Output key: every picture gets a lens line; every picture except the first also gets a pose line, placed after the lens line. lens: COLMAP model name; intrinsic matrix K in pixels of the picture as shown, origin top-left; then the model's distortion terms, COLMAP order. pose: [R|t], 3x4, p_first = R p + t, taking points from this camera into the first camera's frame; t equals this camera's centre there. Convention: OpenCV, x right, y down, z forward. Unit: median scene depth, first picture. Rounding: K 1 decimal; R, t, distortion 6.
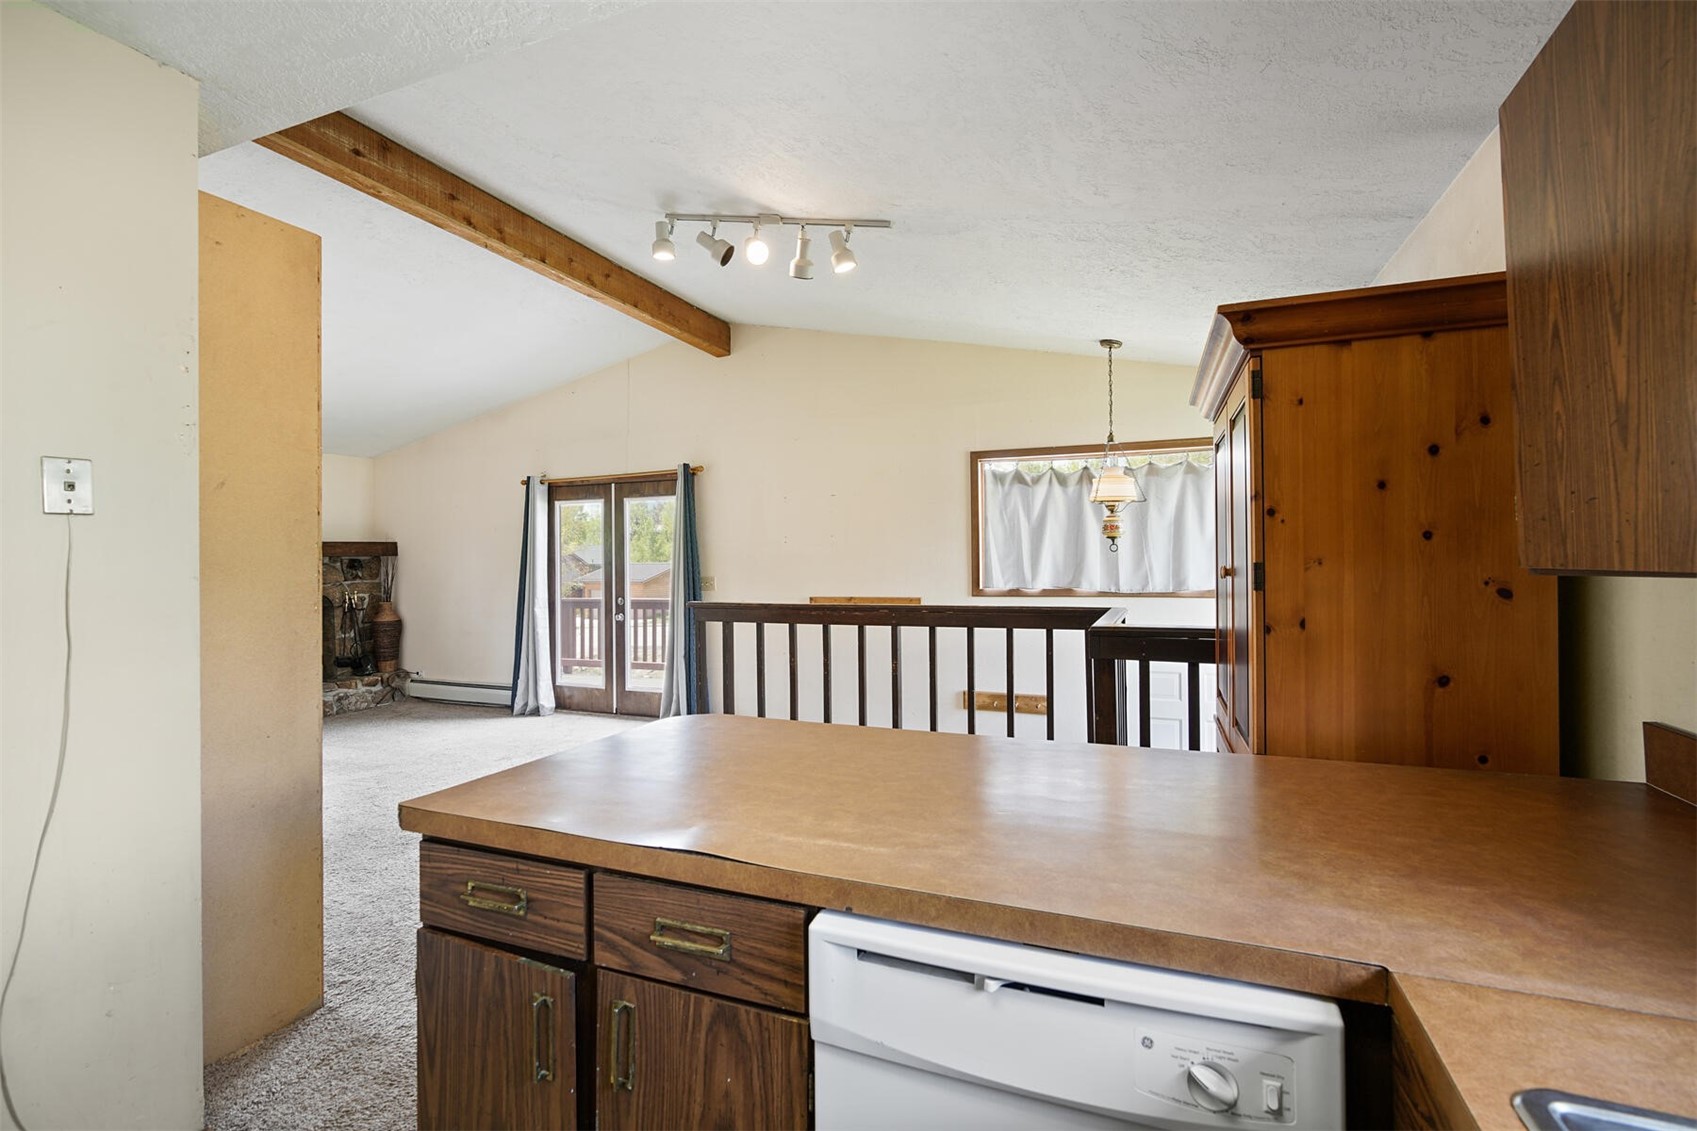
lens RADIAL K [[767.2, 0, 861.8], [0, 767.2, 560.0], [0, 0, 1]] dist [-0.004702, 0.000271]
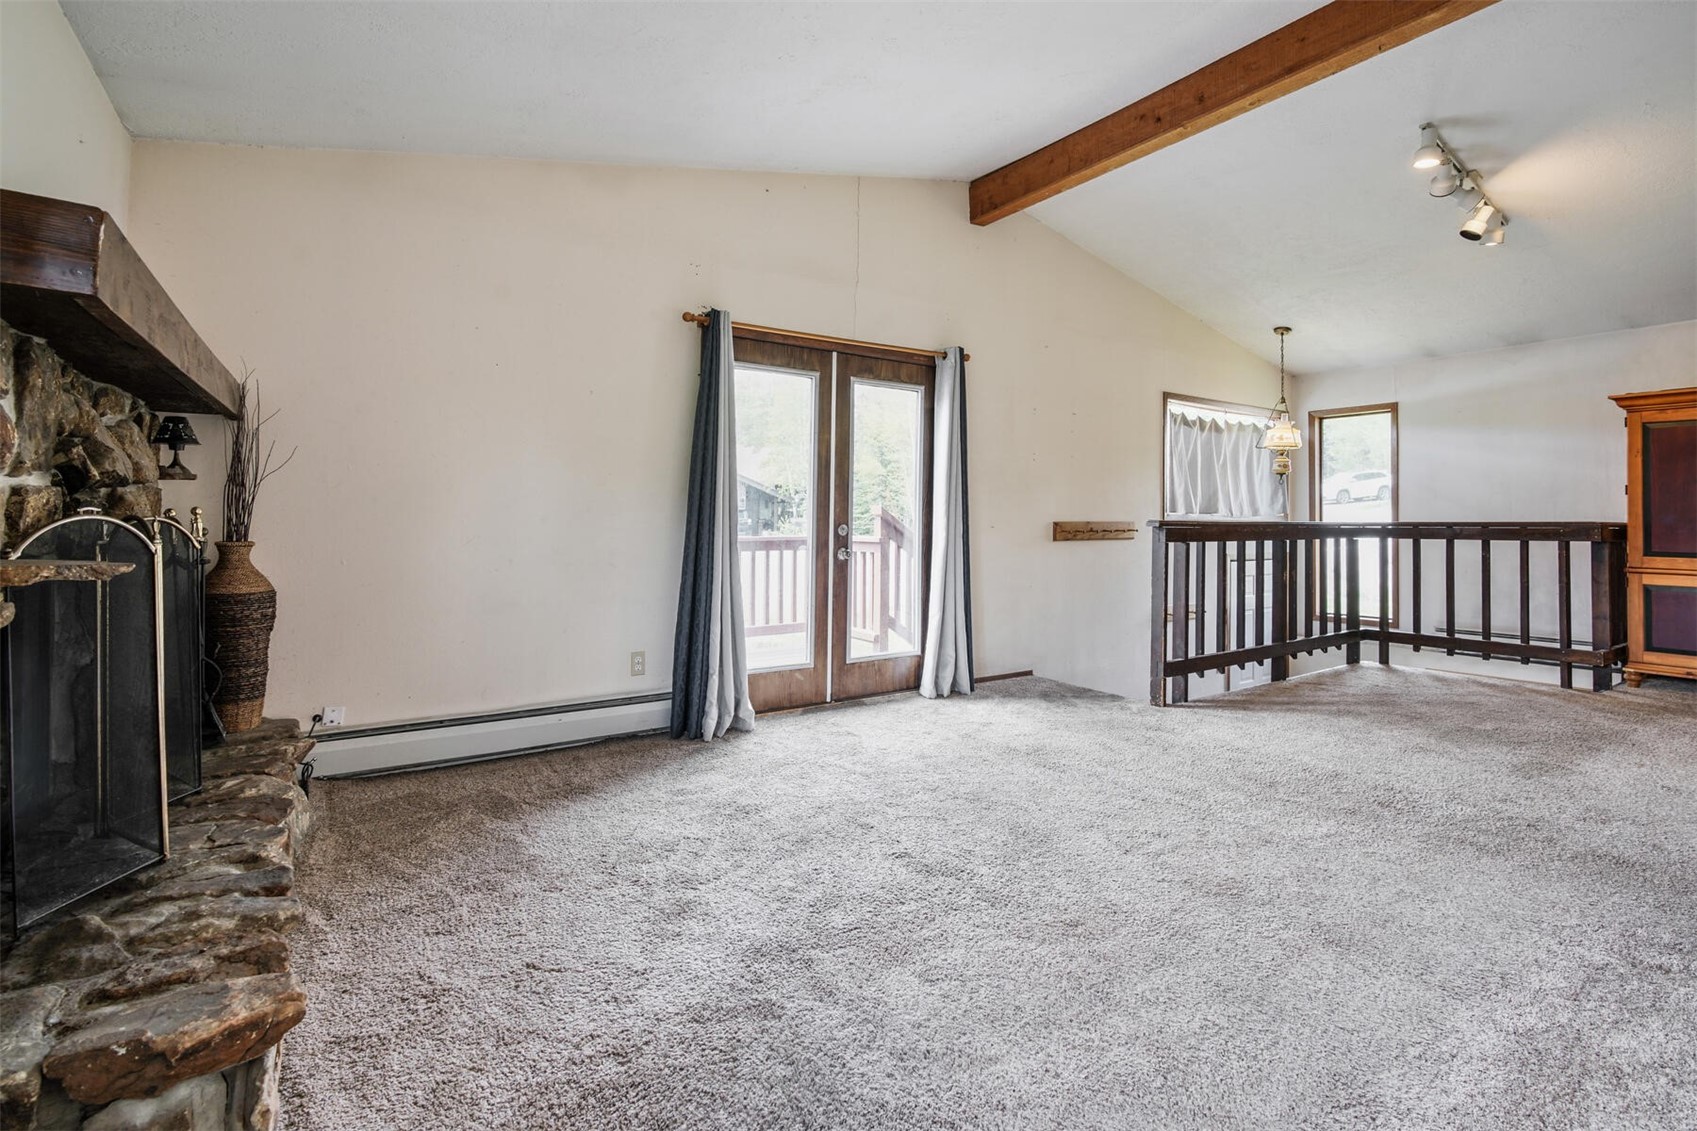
lens RADIAL K [[767.2, 0, 862.7], [0, 767.2, 517.0], [0, 0, 1]] dist [-0.004702, 0.000271]
pose [[0.561762, 0.012042, 0.827211, -0.830141], [-0.014838, 0.999880, -0.004479, 0.043144], [-0.827166, -0.009758, 0.561873, 0.591765]]
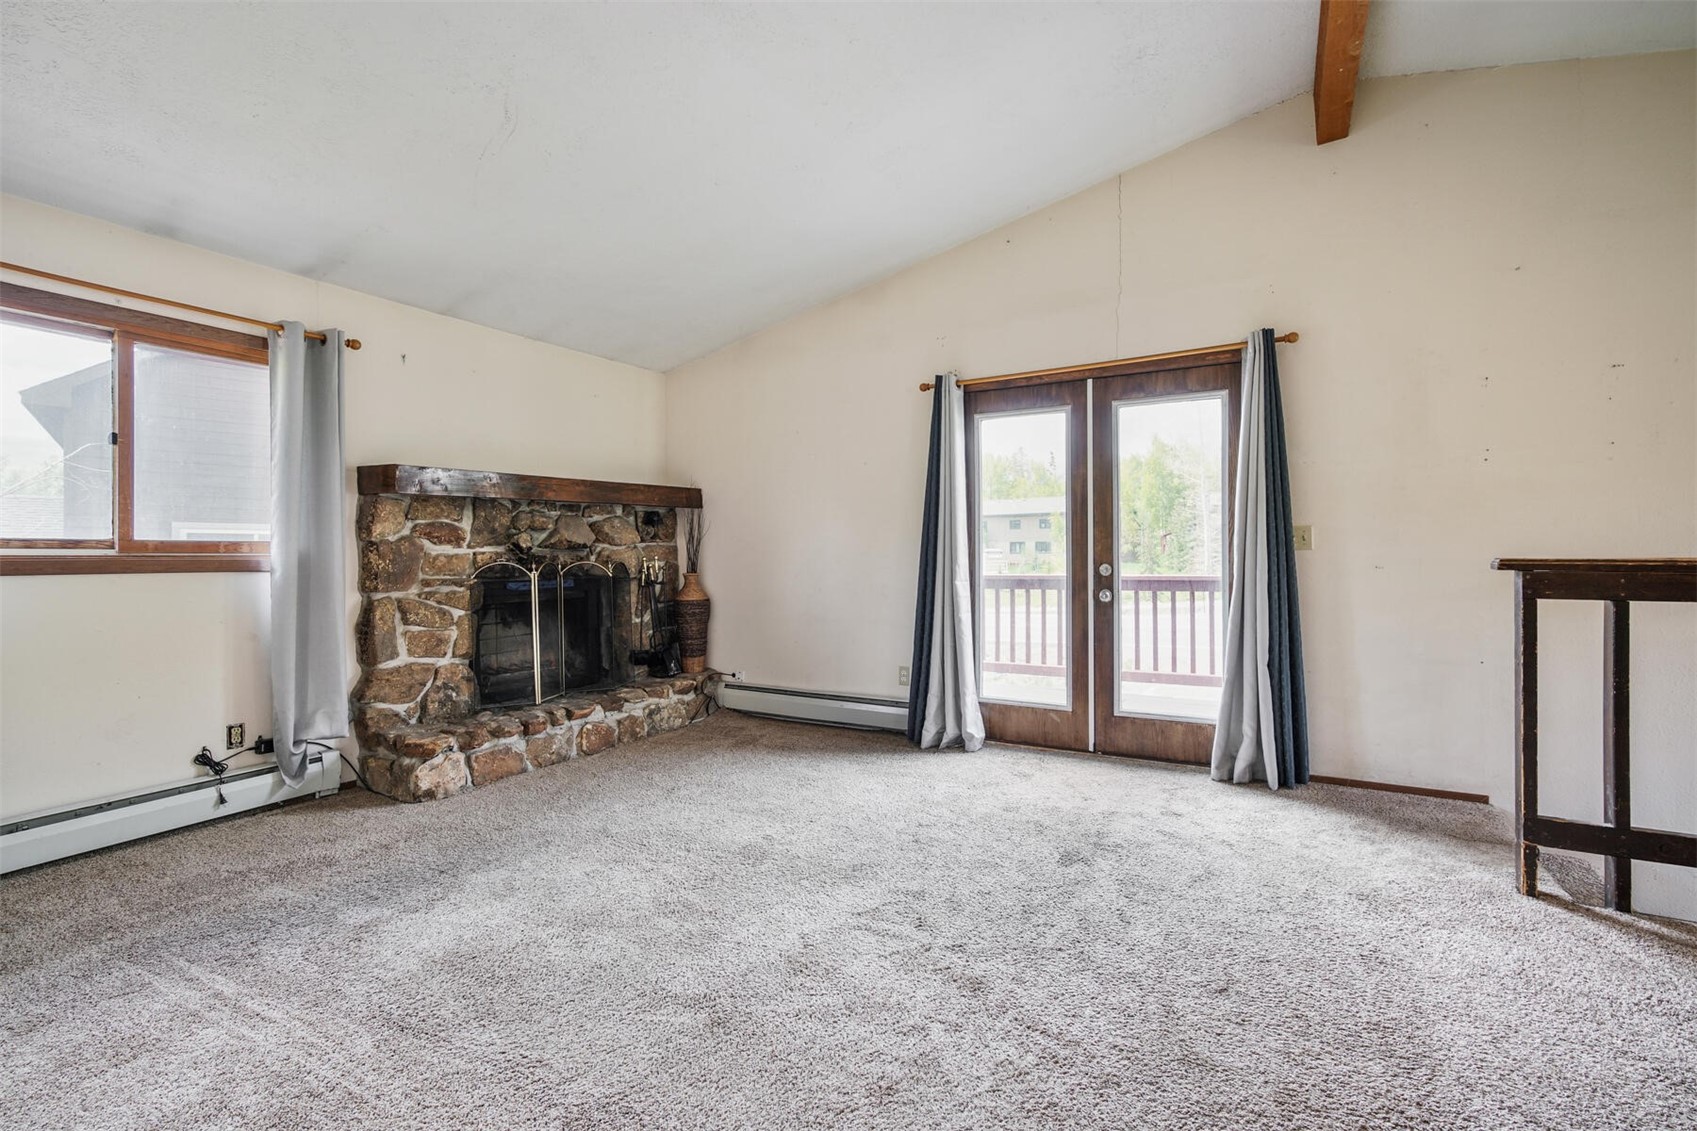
lens RADIAL K [[767.2, 0, 850.5], [0, 767.2, 548.5], [0, 0, 1]] dist [-0.004702, 0.000271]
pose [[0.991780, 0.001590, -0.127945, -0.424421], [-0.001923, 0.999995, -0.002479, 0.037341], [0.127941, 0.002705, 0.991778, 0.353227]]
